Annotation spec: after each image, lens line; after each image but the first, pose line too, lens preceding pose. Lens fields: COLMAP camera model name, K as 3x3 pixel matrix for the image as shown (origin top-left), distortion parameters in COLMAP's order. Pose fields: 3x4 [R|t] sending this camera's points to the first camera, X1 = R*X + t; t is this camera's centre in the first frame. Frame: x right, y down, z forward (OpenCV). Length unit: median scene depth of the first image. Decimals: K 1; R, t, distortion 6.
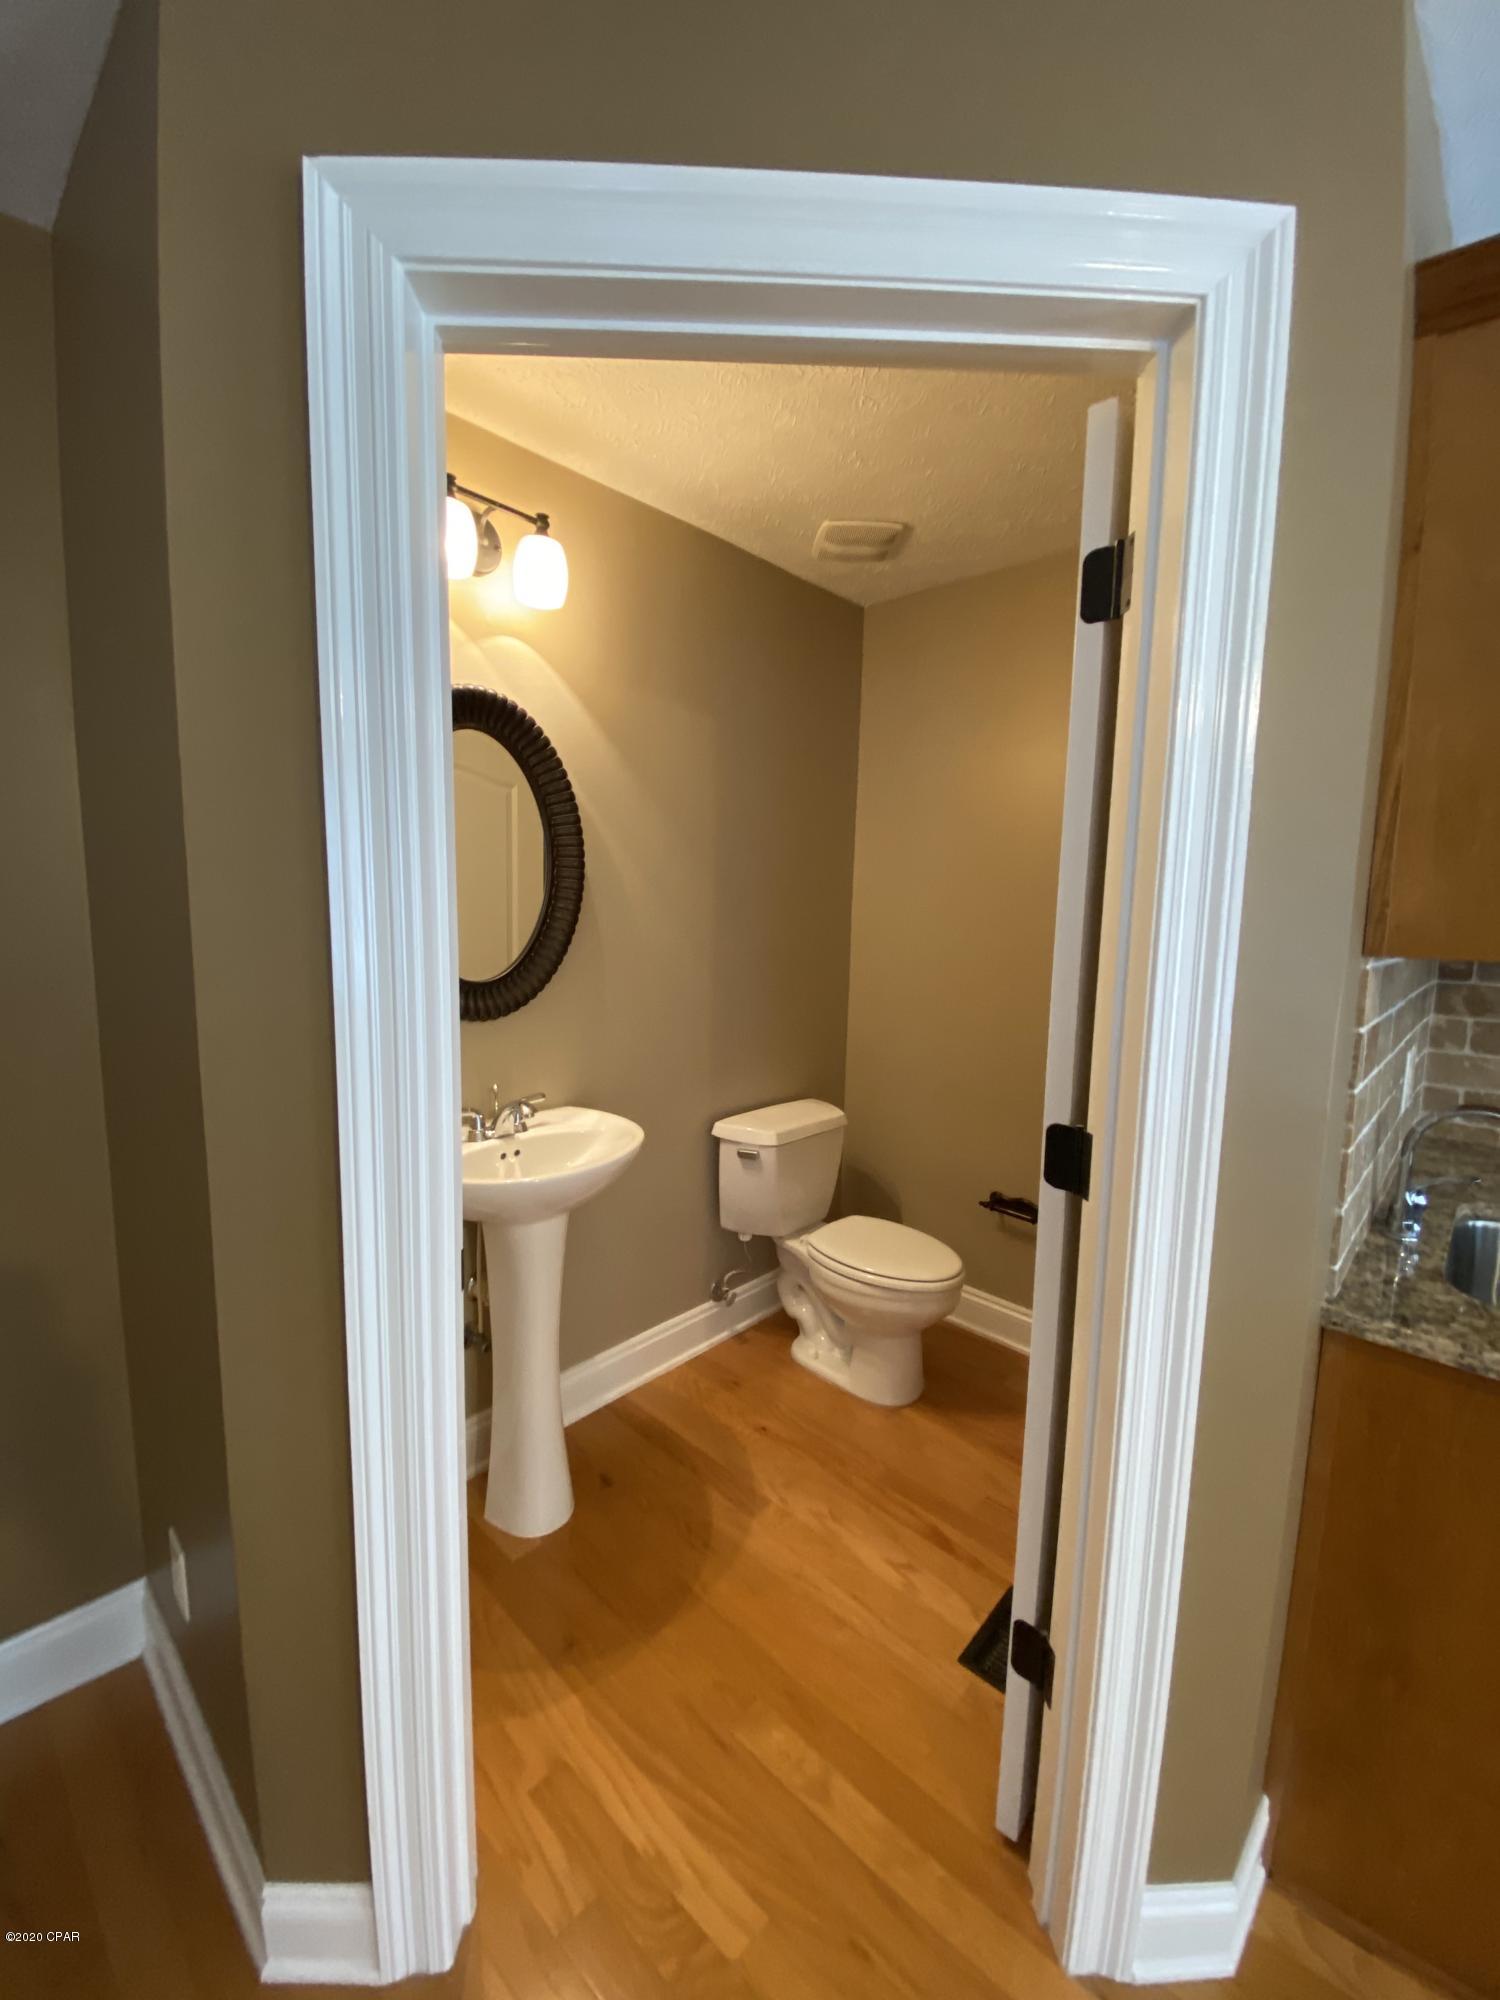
lens RADIAL K [[807.8, 0, 740.8], [0, 807.8, 1007.9], [0, 0, 1]] dist [0.001568, -0.008538]
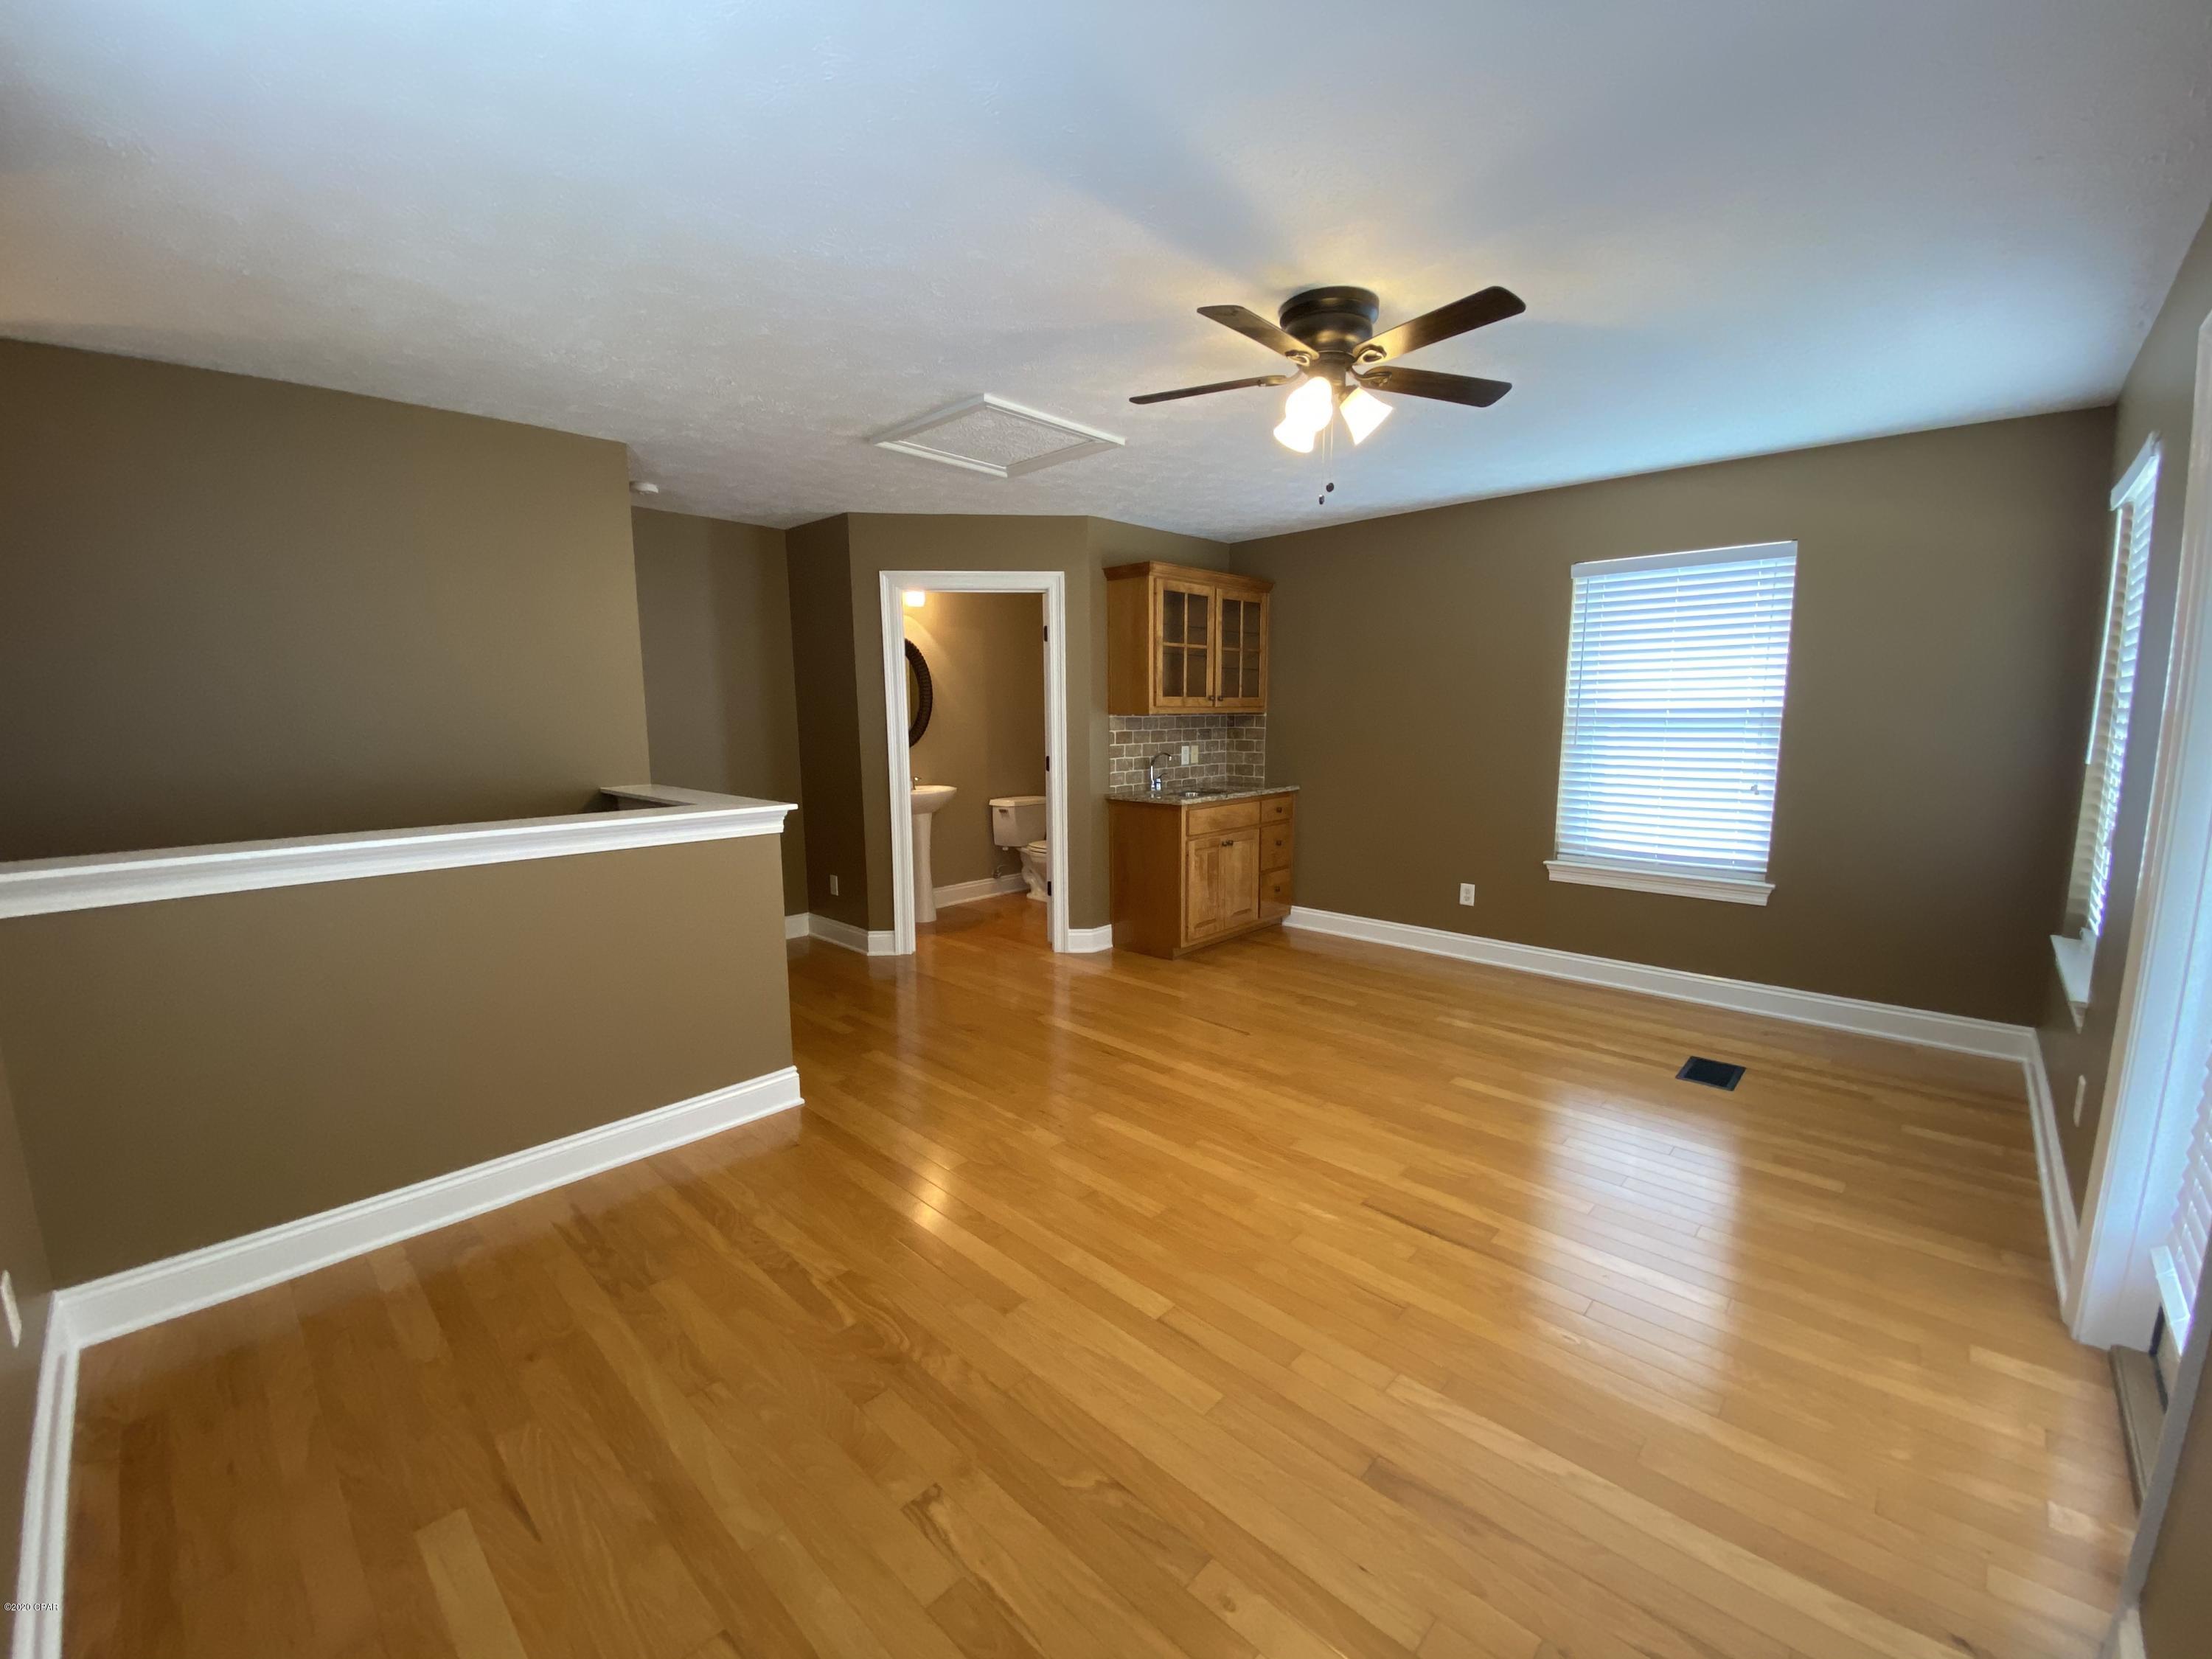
lens RADIAL K [[893.4, 0, 1105.0], [0, 893.4, 842.6], [0, 0, 1]] dist [0.001568, -0.008538]
pose [[0.999601, -0.027677, 0.005642, 0.296384], [0.027601, 0.999531, 0.013295, 0.249020], [-0.006007, -0.013134, 0.999896, -1.693995]]
